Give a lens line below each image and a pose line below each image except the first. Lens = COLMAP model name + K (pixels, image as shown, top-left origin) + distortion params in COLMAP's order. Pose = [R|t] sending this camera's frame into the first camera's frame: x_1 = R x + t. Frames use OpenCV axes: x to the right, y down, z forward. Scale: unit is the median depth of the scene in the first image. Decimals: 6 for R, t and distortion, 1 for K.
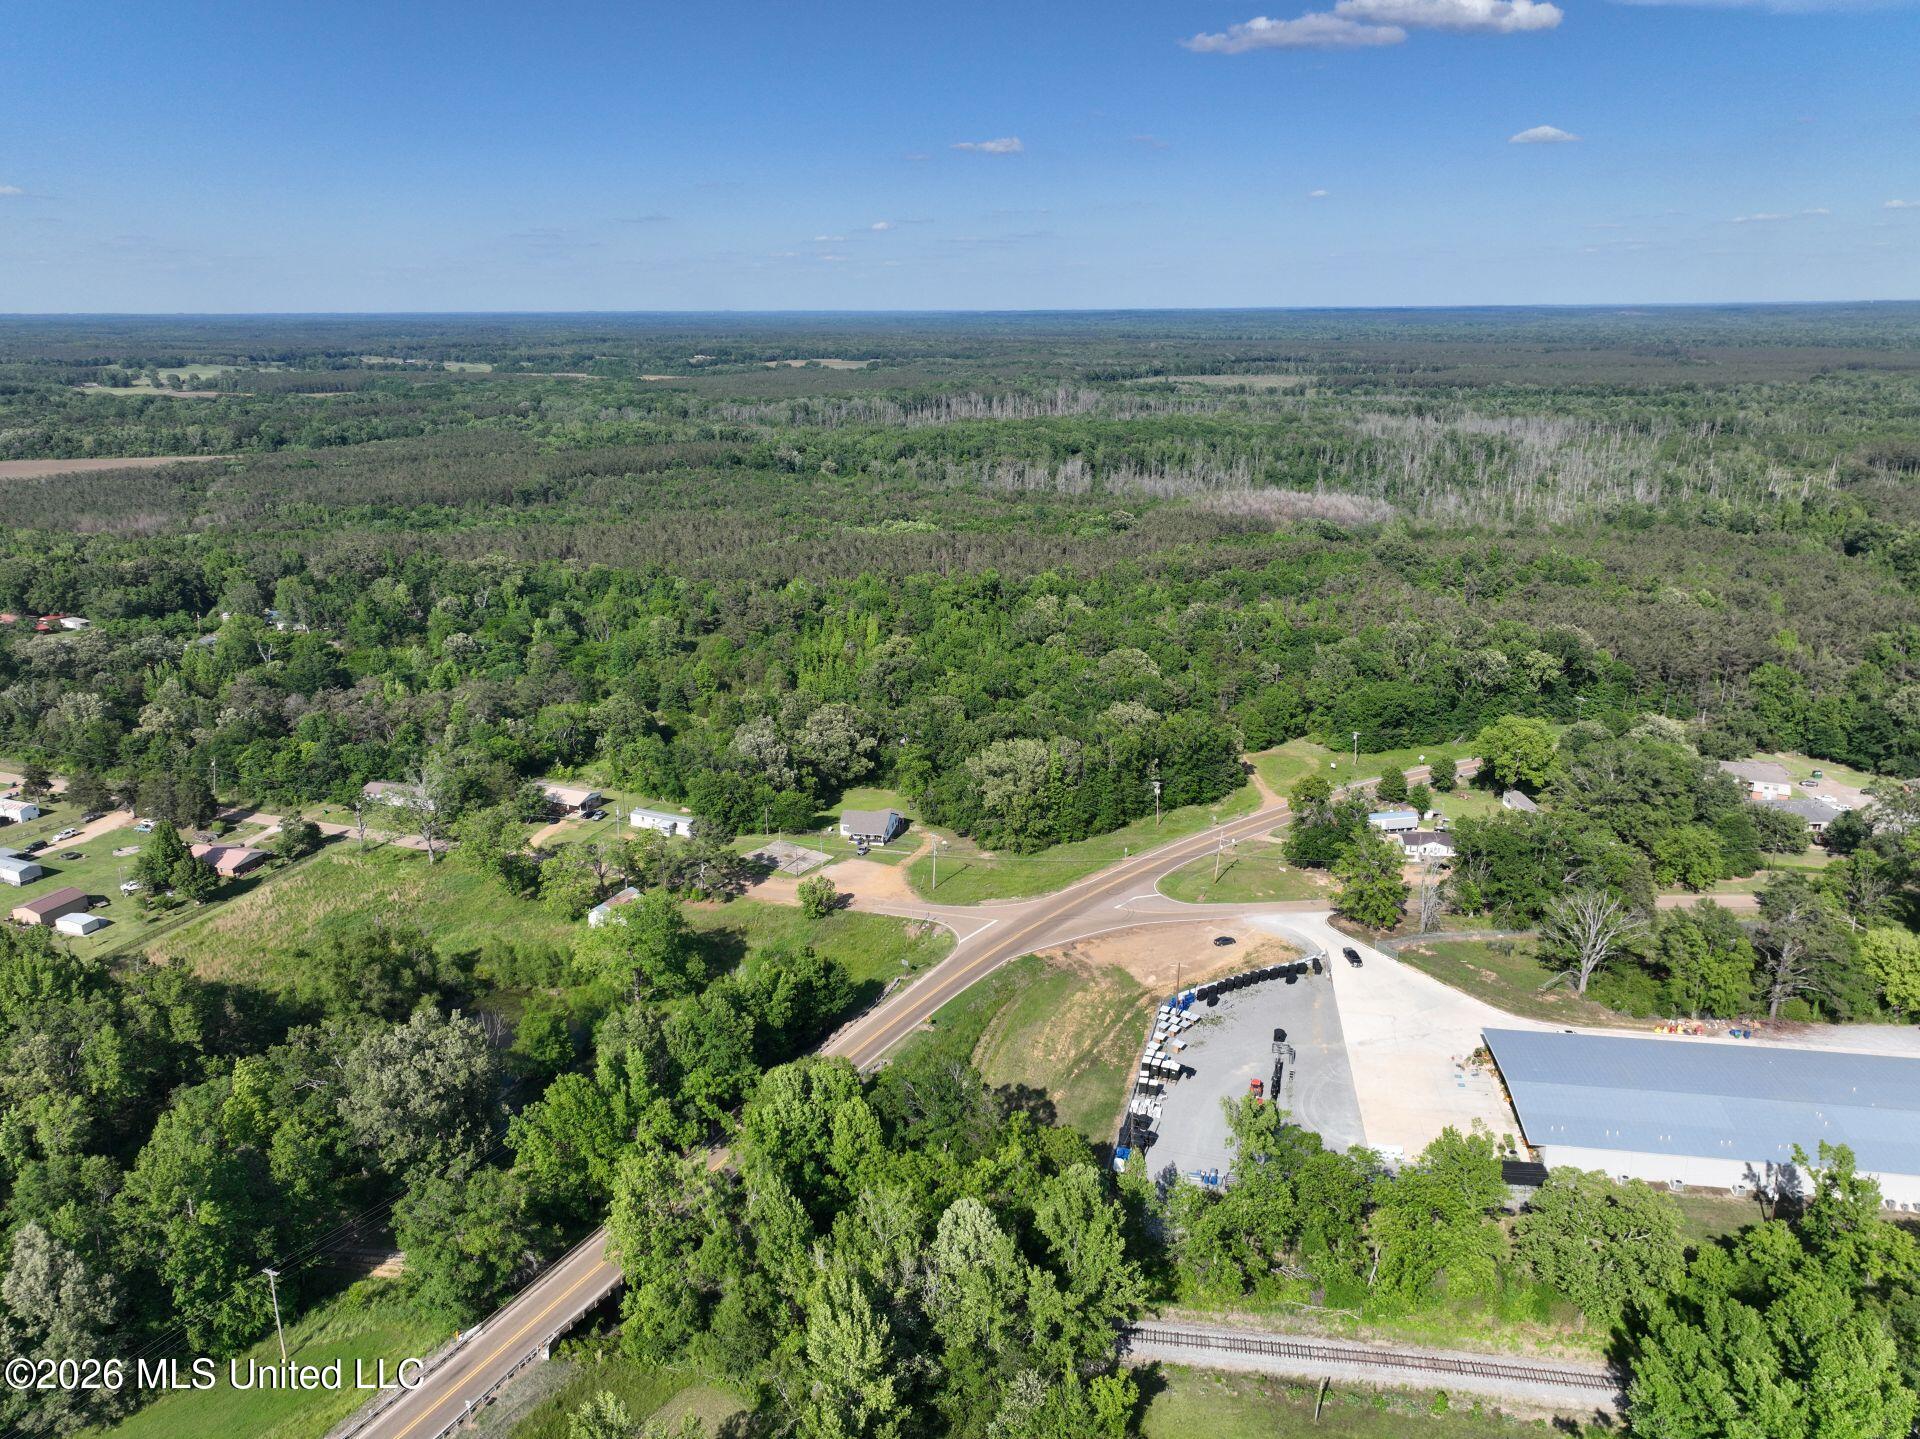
lens RADIAL K [[1345.4, 0, 967.6], [0, 1345.4, 716.4], [0, 0, 1]] dist [-0.002207, 0.019538]
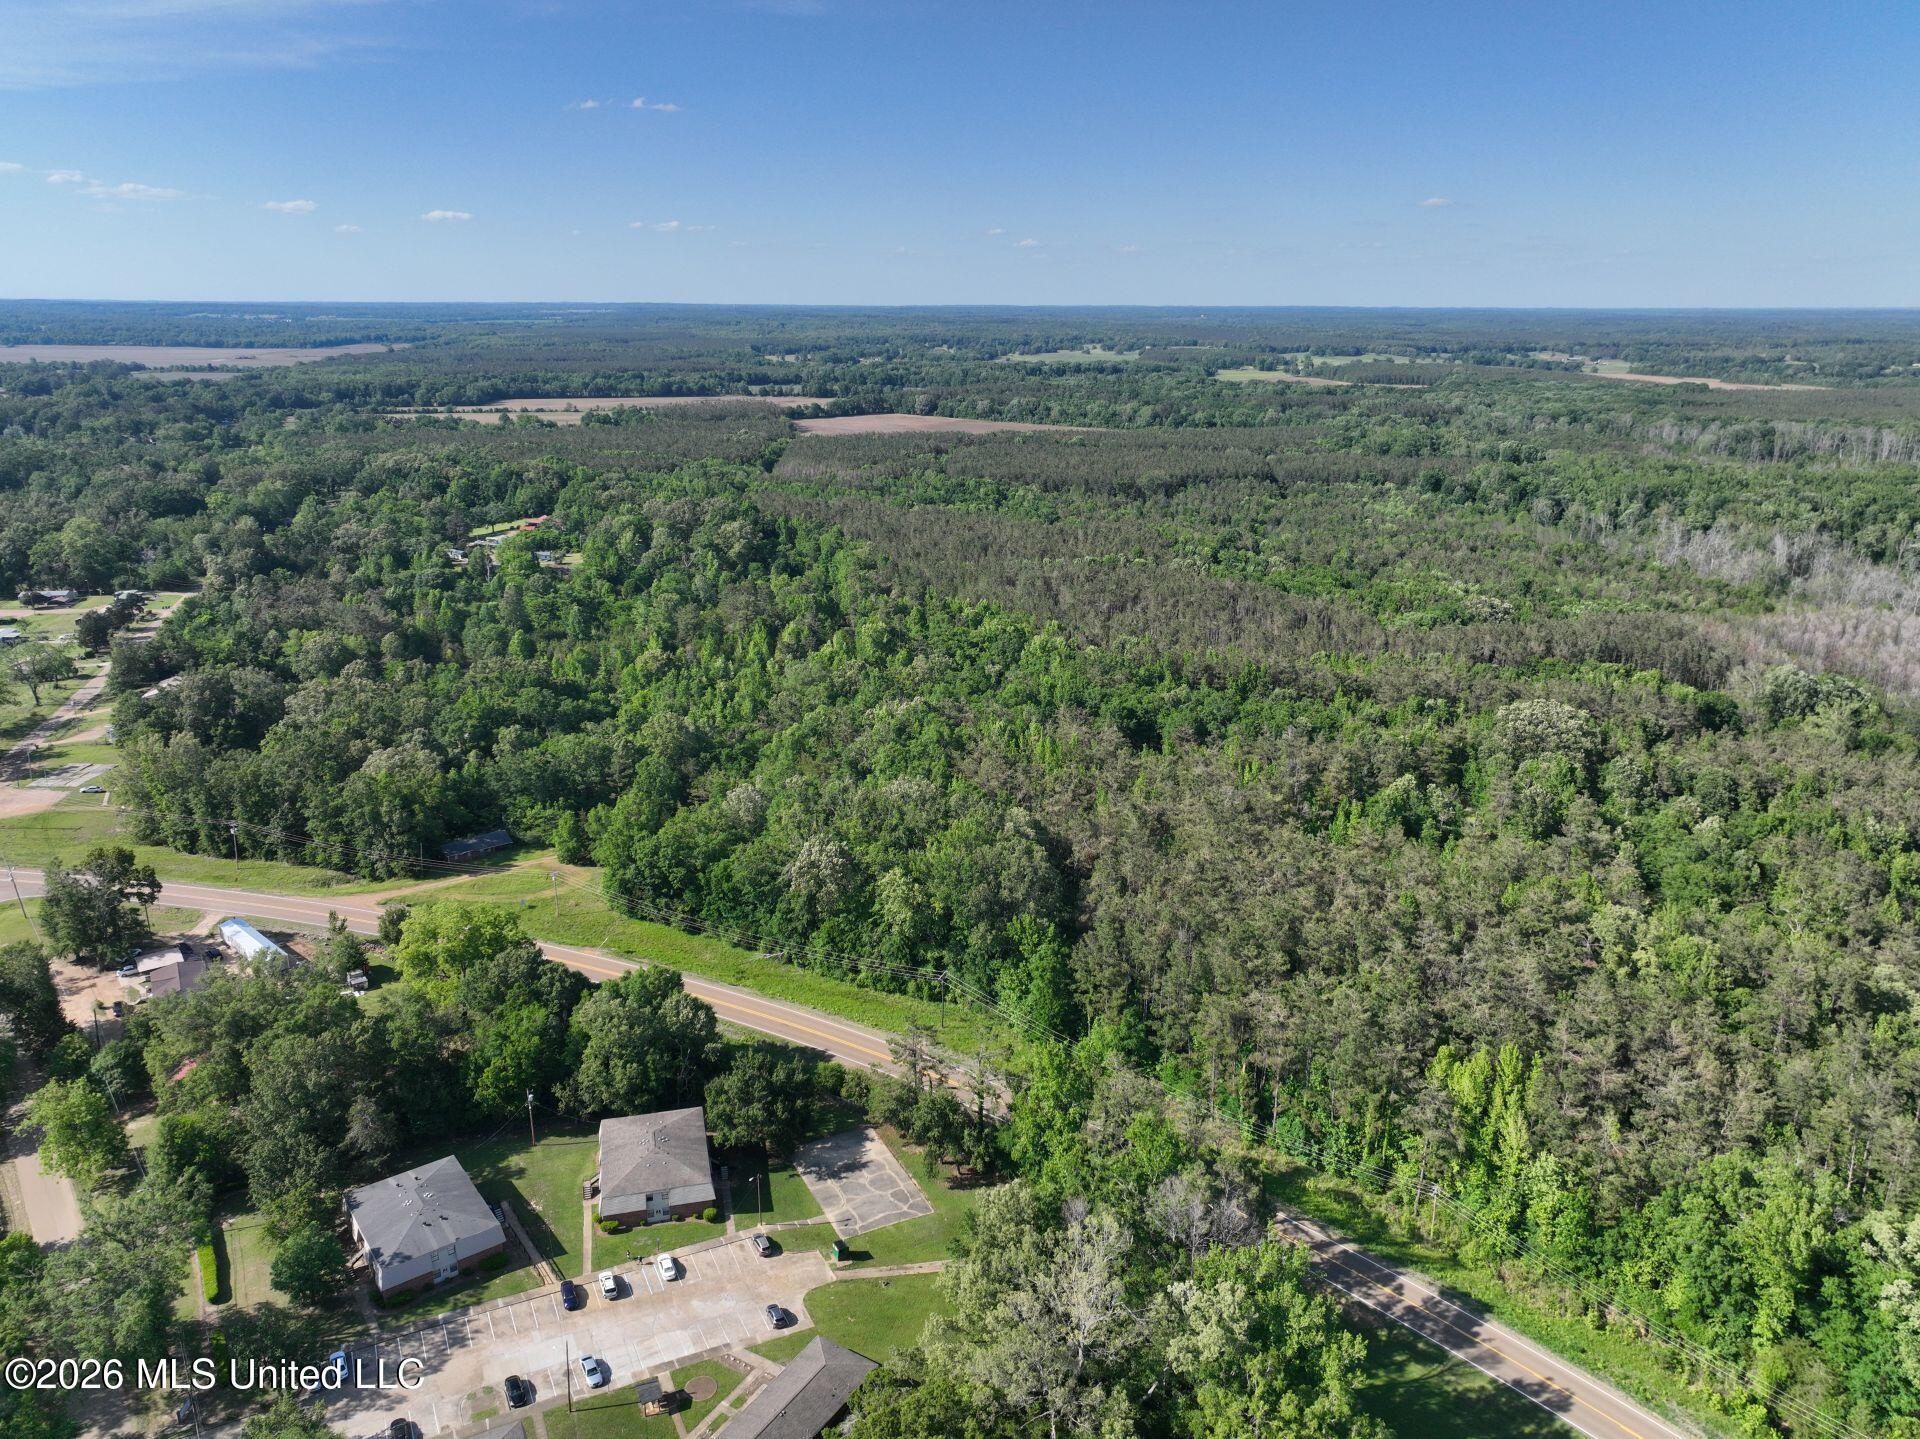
lens RADIAL K [[1345.4, 0, 967.6], [0, 1345.4, 716.4], [0, 0, 1]] dist [-0.002207, 0.019538]
pose [[0.604621, 0.242466, -0.758711, 0.320037], [-0.240055, 0.963721, 0.116681, -0.068672], [0.759478, 0.111585, 0.640892, 0.220069]]
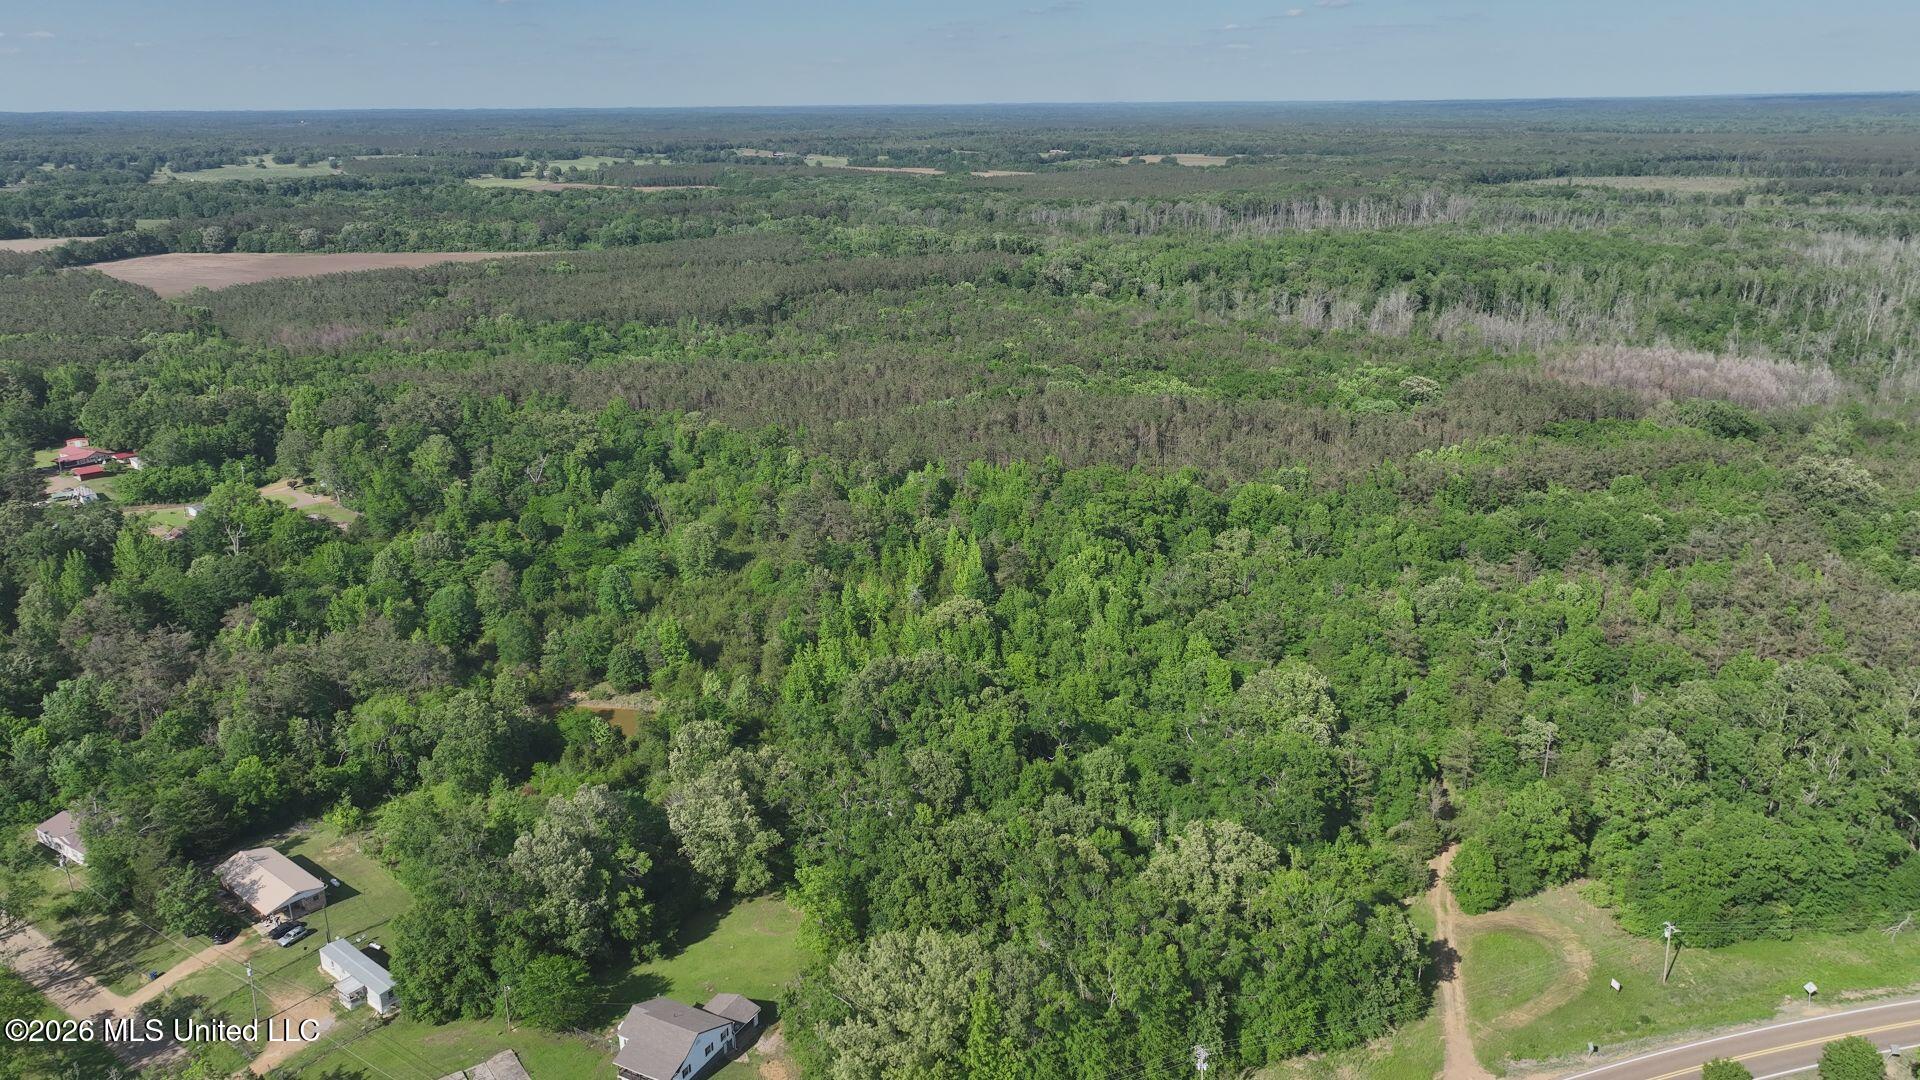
lens RADIAL K [[1343.4, 0, 966.9], [0, 1343.4, 539.6], [0, 0, 1]] dist [-0.000299, 0.015008]
pose [[0.960932, 0.082268, -0.264274, 0.048822], [-0.076431, 0.996551, 0.032313, -0.042780], [0.266021, -0.010852, 0.963906, 0.136751]]
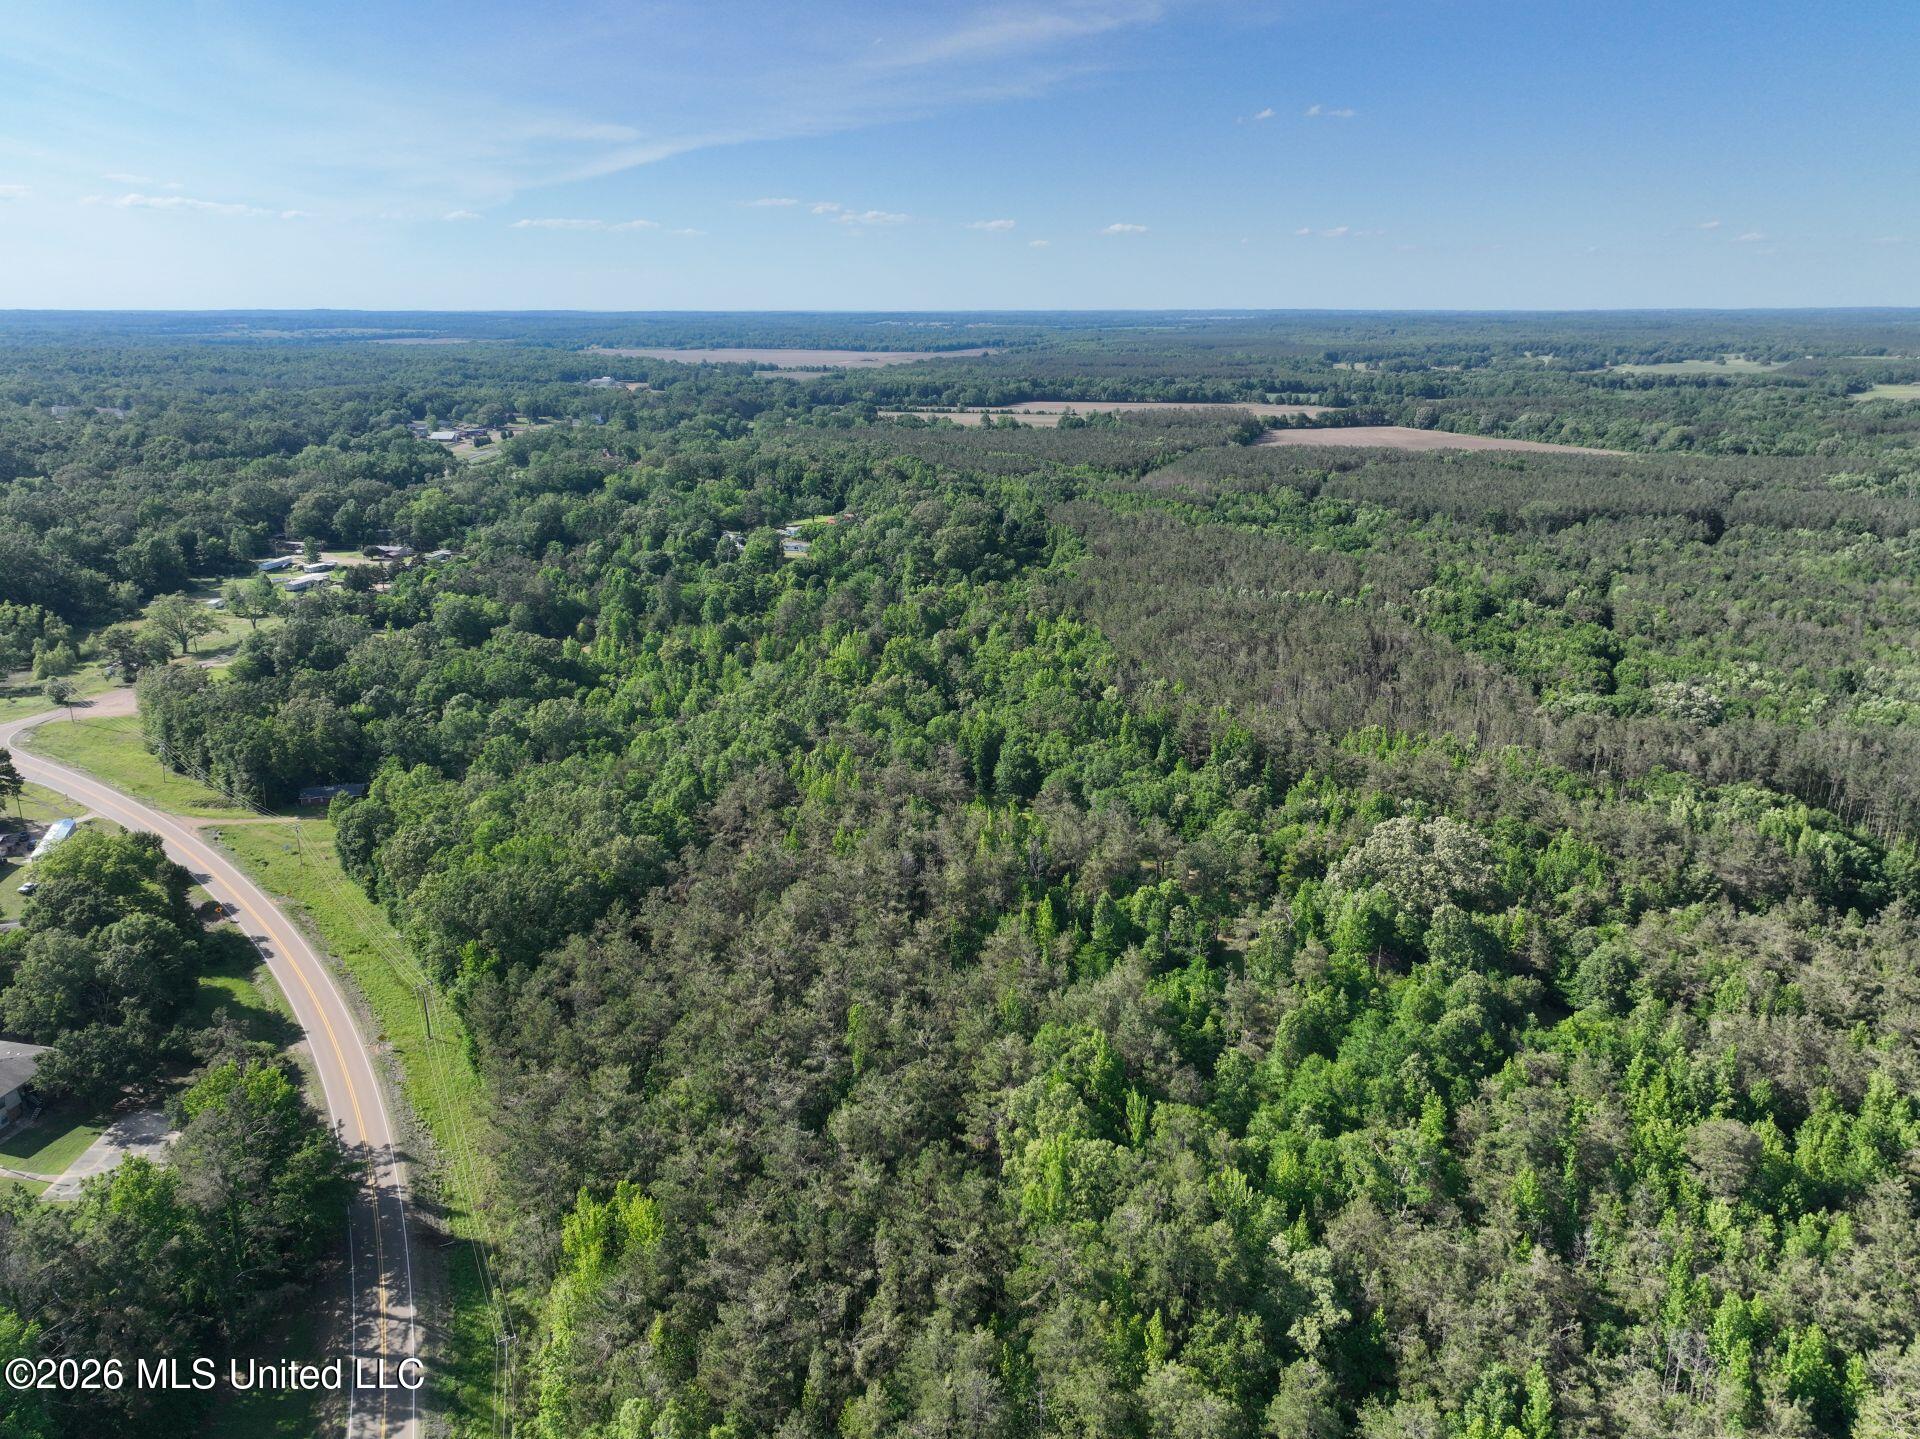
lens RADIAL K [[1345.4, 0, 967.6], [0, 1345.4, 716.4], [0, 0, 1]] dist [-0.002207, 0.019538]
pose [[0.184519, 0.290958, -0.938774, 0.368351], [-0.286392, 0.929641, 0.231836, -0.116334], [0.940177, 0.226079, 0.254864, 0.376384]]
